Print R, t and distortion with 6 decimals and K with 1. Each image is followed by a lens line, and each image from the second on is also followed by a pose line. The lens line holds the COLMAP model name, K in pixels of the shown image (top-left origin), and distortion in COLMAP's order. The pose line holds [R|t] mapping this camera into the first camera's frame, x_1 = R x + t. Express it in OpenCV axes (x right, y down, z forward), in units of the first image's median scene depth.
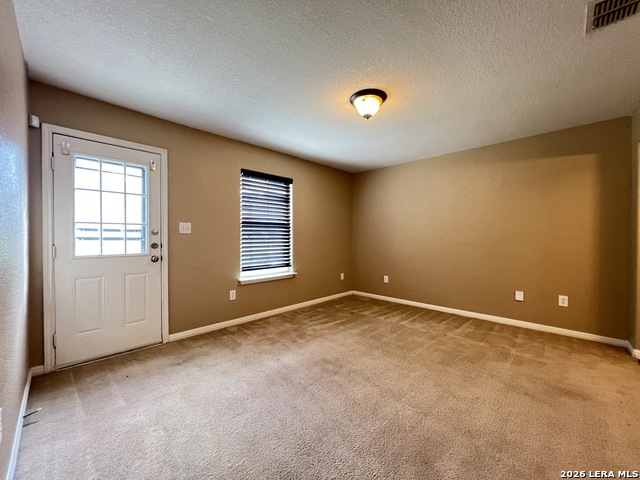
lens RADIAL K [[257.1, 0, 319.1], [0, 257.1, 239.4], [0, 0, 1]] dist [-0.001300, 0.000083]
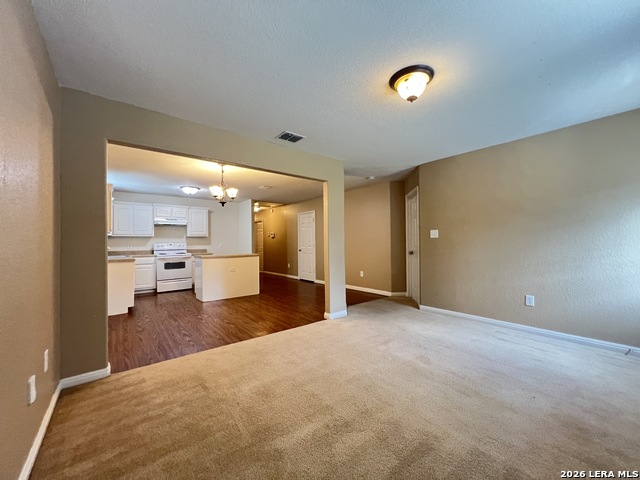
lens RADIAL K [[257.1, 0, 319.1], [0, 257.1, 239.4], [0, 0, 1]] dist [-0.001300, 0.000083]
pose [[-0.992694, 0.010152, 0.120233, 0.339093], [0.009812, 0.999946, -0.003415, -0.010123], [-0.120261, -0.002210, -0.992740, 1.610699]]
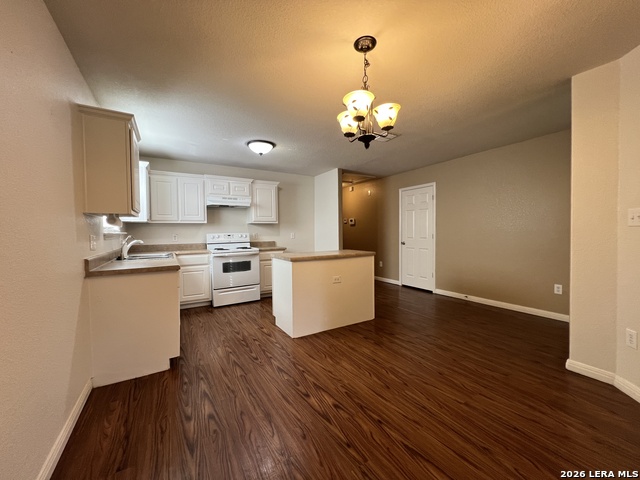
lens RADIAL K [[257.1, 0, 319.1], [0, 257.1, 239.4], [0, 0, 1]] dist [-0.001300, 0.000083]
pose [[-0.966321, 0.001836, 0.257335, 1.019487], [0.012143, 0.999186, 0.038471, -0.013815], [-0.257055, 0.040301, -0.965556, 0.843559]]
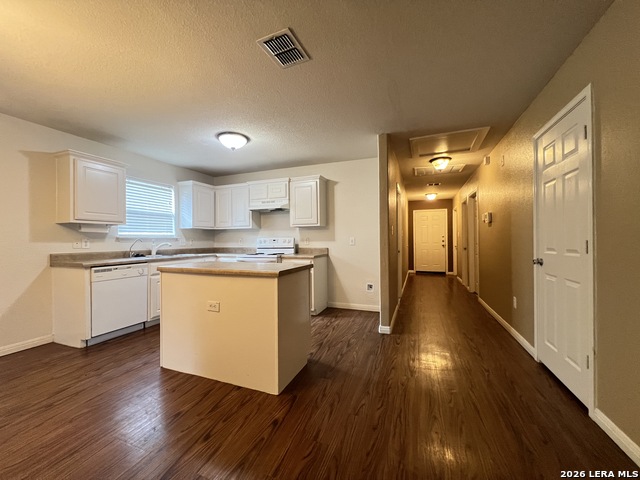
lens RADIAL K [[257.1, 0, 319.1], [0, 257.1, 239.4], [0, 0, 1]] dist [-0.001300, 0.000083]
pose [[-0.394028, 0.004425, 0.919088, 0.413488], [0.016820, 0.999856, 0.002397, 0.013535], [-0.918945, 0.016404, -0.394045, -0.261268]]
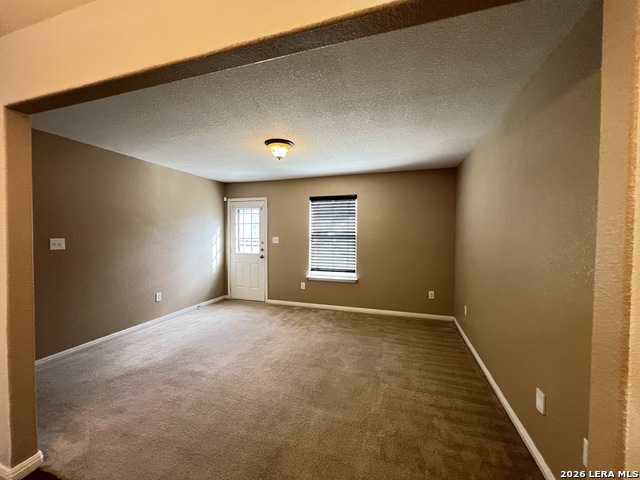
lens RADIAL K [[257.1, 0, 319.1], [0, 257.1, 239.4], [0, 0, 1]] dist [-0.001300, 0.000083]
pose [[0.447770, 0.020493, -0.893914, 1.206998], [-0.010771, 0.999788, 0.017525, -0.087228], [0.894084, 0.001781, 0.447896, 0.522217]]
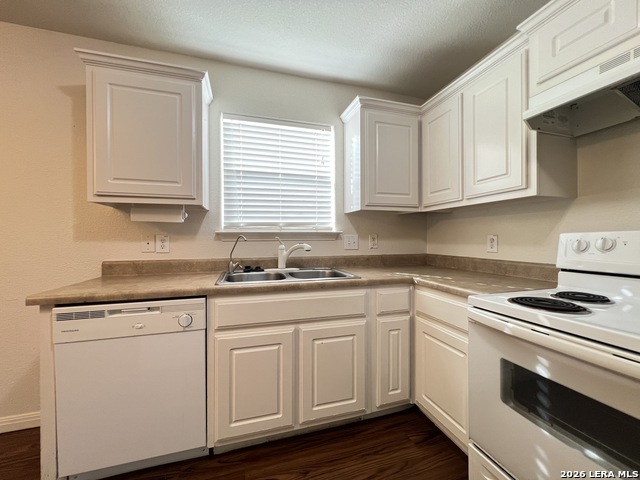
lens RADIAL K [[257.1, 0, 319.1], [0, 257.1, 239.4], [0, 0, 1]] dist [-0.001300, 0.000083]
pose [[0.480236, -0.009381, 0.877089, 1.526931], [0.011706, 0.999922, 0.004285, 0.008696], [-0.877061, 0.008209, 0.480309, -0.397458]]
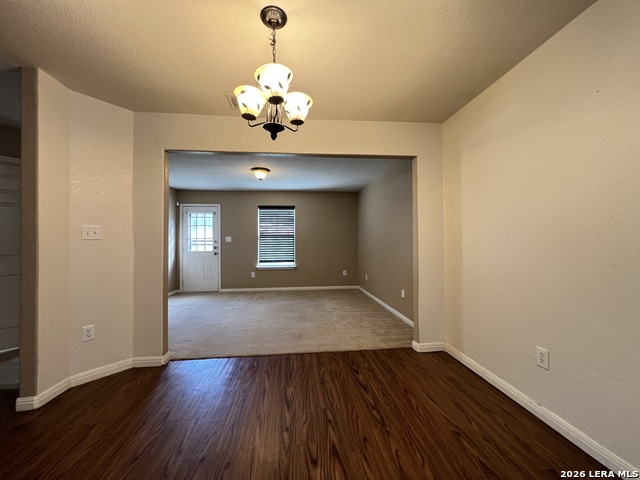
lens RADIAL K [[257.1, 0, 319.1], [0, 257.1, 239.4], [0, 0, 1]] dist [-0.001300, 0.000083]
pose [[0.766838, -0.016754, -0.641622, 1.471924], [0.003228, 0.999747, -0.022247, 0.005093], [0.641832, 0.014988, 0.766699, -0.139053]]
